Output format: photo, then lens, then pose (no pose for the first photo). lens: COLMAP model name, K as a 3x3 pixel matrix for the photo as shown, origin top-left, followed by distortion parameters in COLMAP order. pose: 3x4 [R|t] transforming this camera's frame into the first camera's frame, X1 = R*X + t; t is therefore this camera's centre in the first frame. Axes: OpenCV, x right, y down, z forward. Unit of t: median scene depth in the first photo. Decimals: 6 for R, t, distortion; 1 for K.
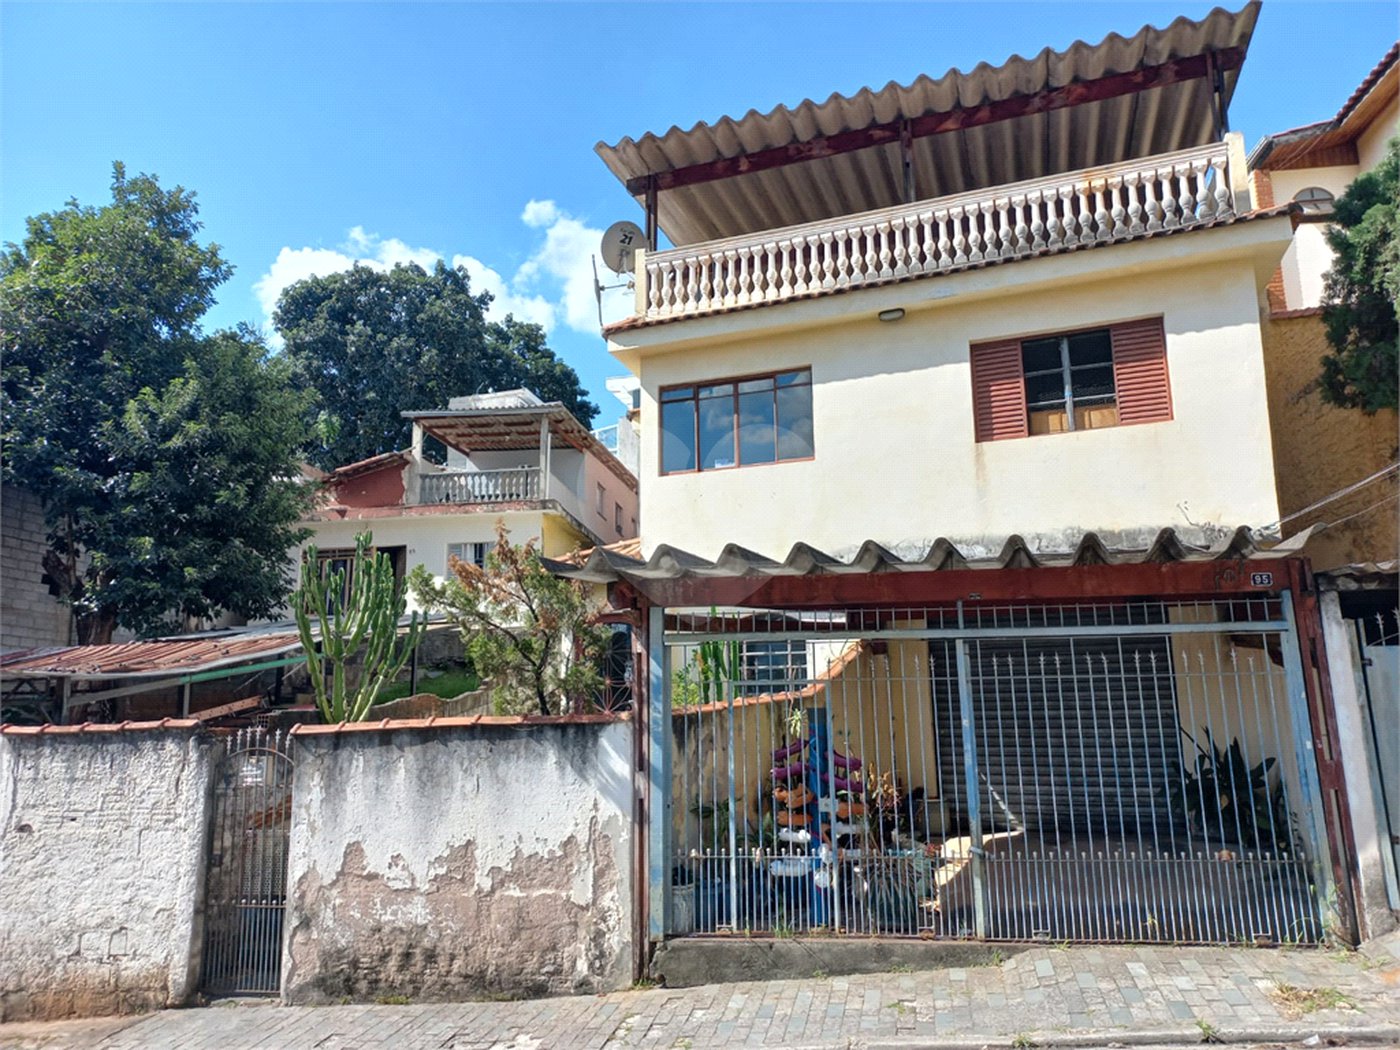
lens RADIAL K [[1007.3, 0, 711.9], [0, 1007.3, 536.4], [0, 0, 1]] dist [0.037014, -0.008570]
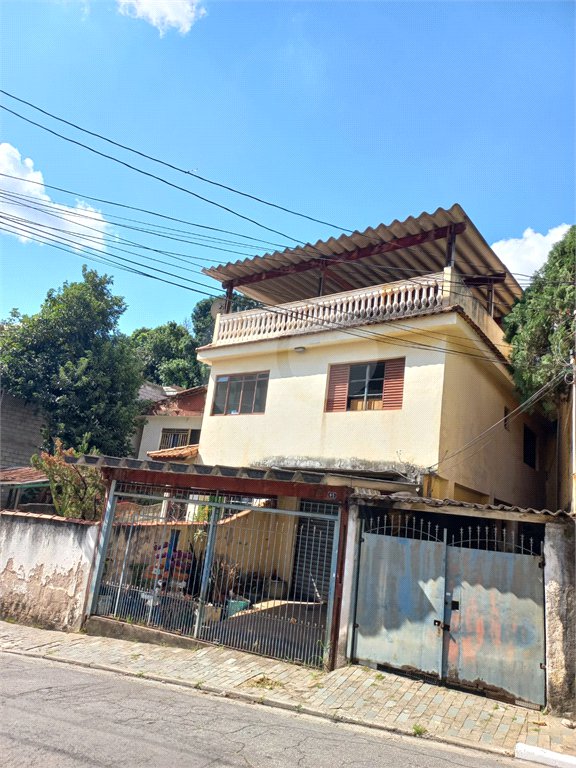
lens RADIAL K [[552.6, 0, 283.8], [0, 552.6, 389.5], [0, 0, 1]] dist [0.037014, -0.008570]
pose [[0.941941, 0.047098, -0.332460, 0.758759], [-0.064738, 0.997010, -0.042179, -0.117324], [0.329479, 0.061253, 0.942174, -0.153990]]
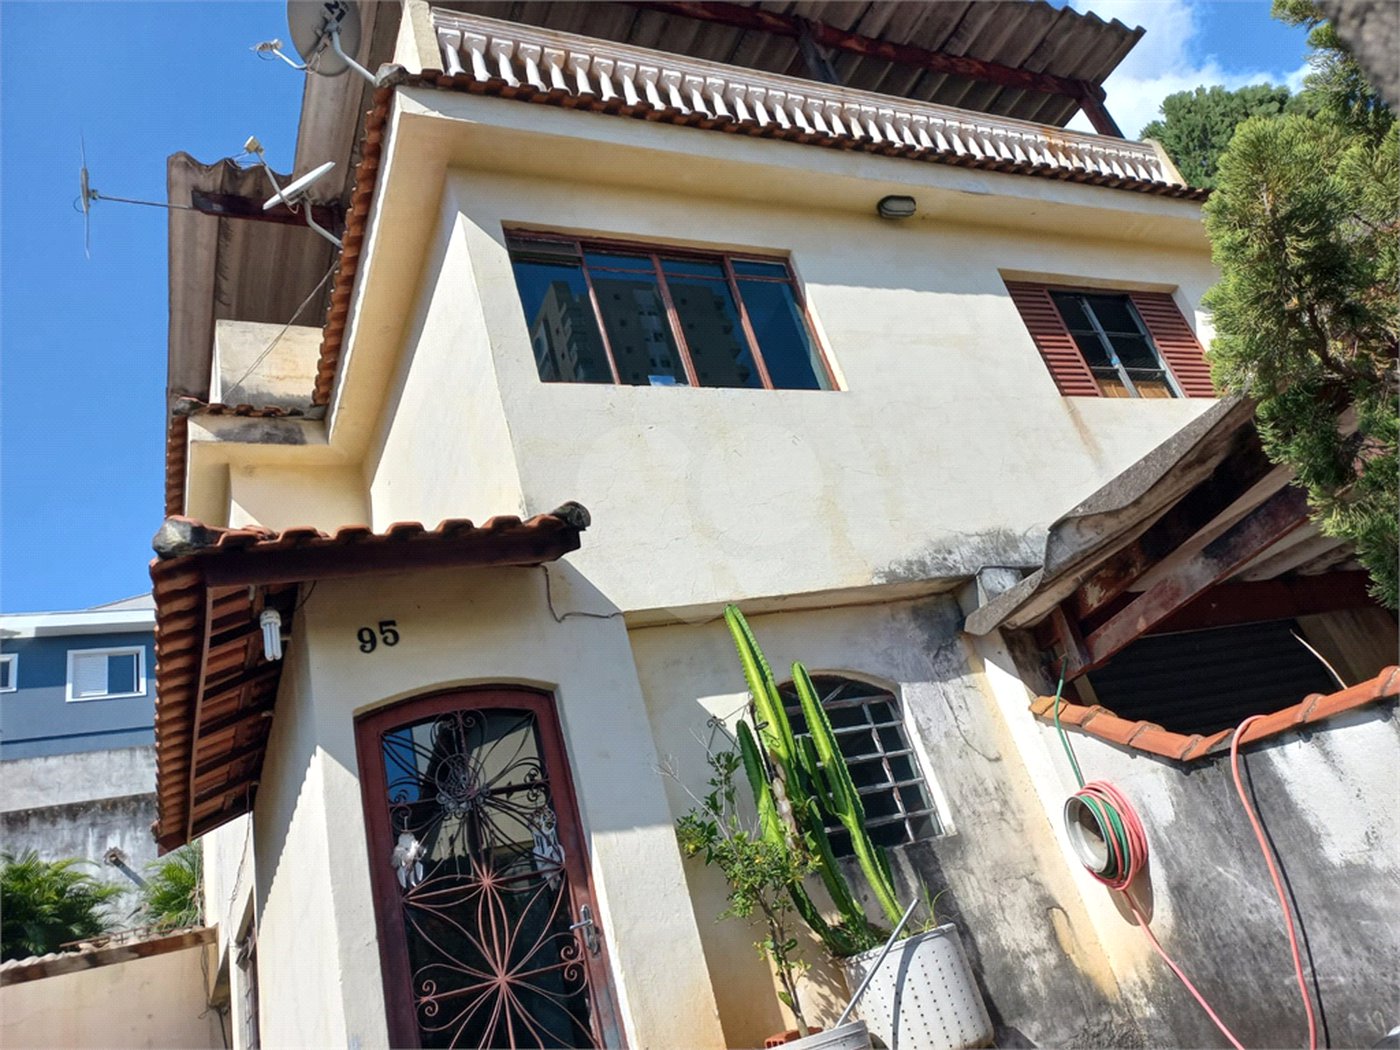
lens RADIAL K [[1007.3, 0, 719.5], [0, 1007.3, 534.2], [0, 0, 1]] dist [0.037014, -0.008570]
pose [[0.702060, 0.147102, 0.696759, -0.434613], [0.121189, 0.939479, -0.320456, 0.225982], [-0.701730, 0.309419, 0.641743, 1.033707]]
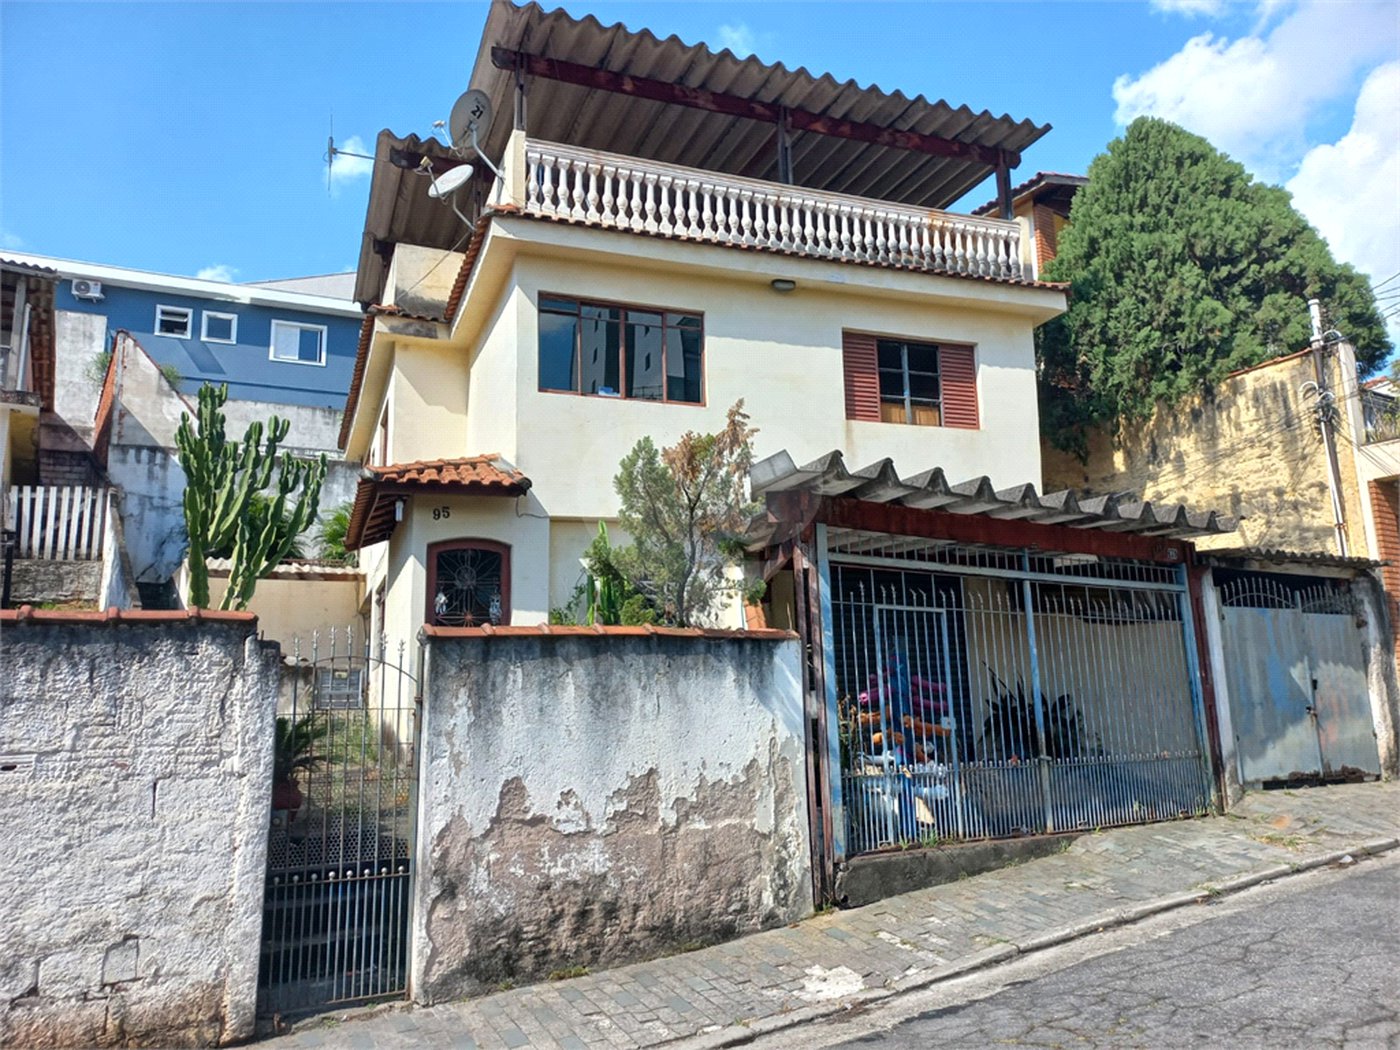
lens RADIAL K [[1007.3, 0, 709.6], [0, 1007.3, 533.8], [0, 0, 1]] dist [0.037014, -0.008570]
pose [[0.766944, 0.111976, 0.631869, -0.728078], [-0.109581, 0.993048, -0.042975, 0.130487], [-0.632289, -0.036282, 0.773883, 0.312245]]
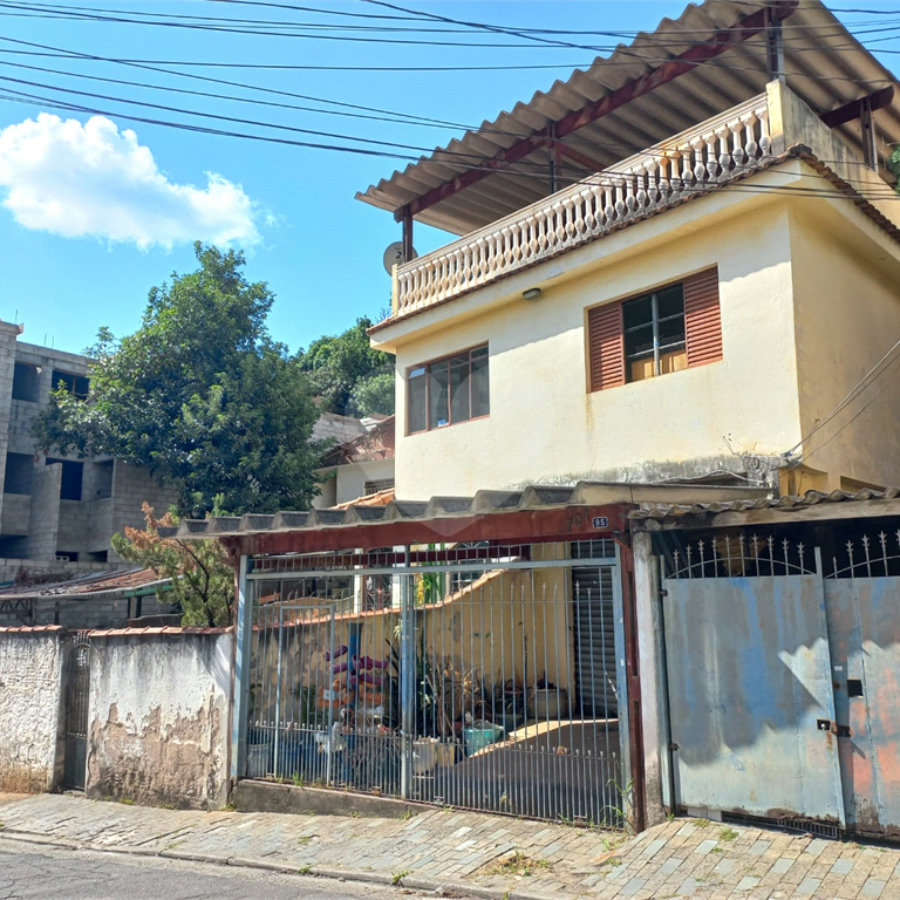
lens RADIAL K [[864.7, 0, 462.6], [0, 864.7, 460.1], [0, 0, 1]] dist [0.021508, 0.000000]
pose [[0.890053, -0.075249, -0.449603, 0.786687], [0.088850, 0.996003, 0.009194, -0.049805], [0.447114, -0.048131, 0.893181, 0.023394]]
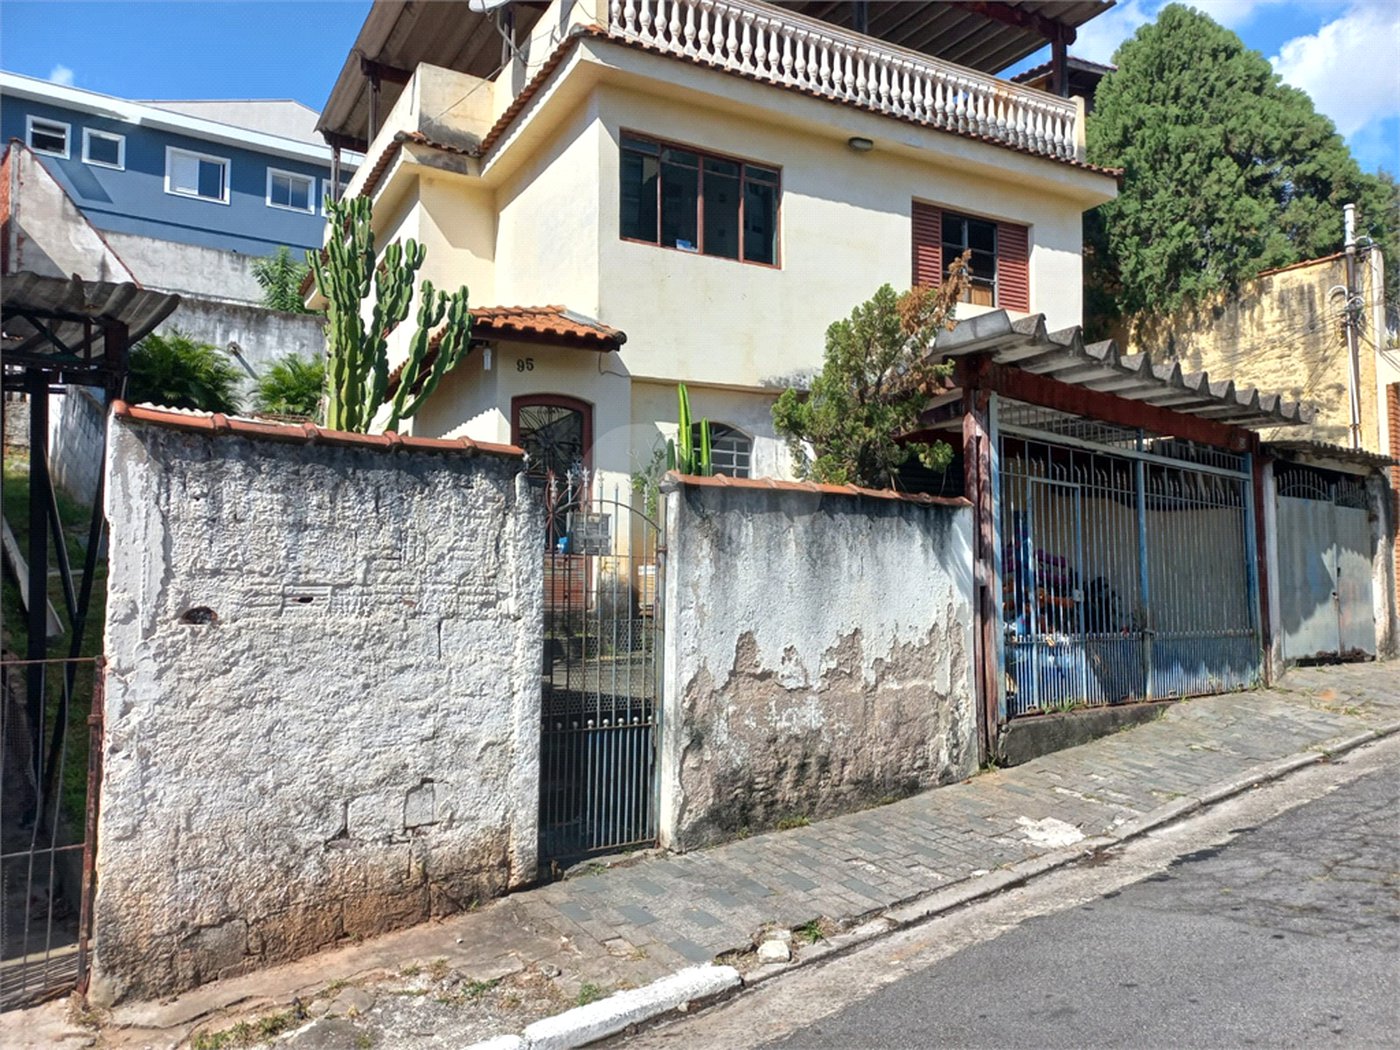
lens RADIAL K [[1007.3, 0, 710.2], [0, 1007.3, 535.4], [0, 0, 1]] dist [0.037014, -0.008570]
pose [[0.672053, 0.065493, 0.737602, -0.906165], [-0.152551, 0.986960, 0.051360, 0.191792], [-0.724620, -0.147039, 0.673280, 0.517372]]
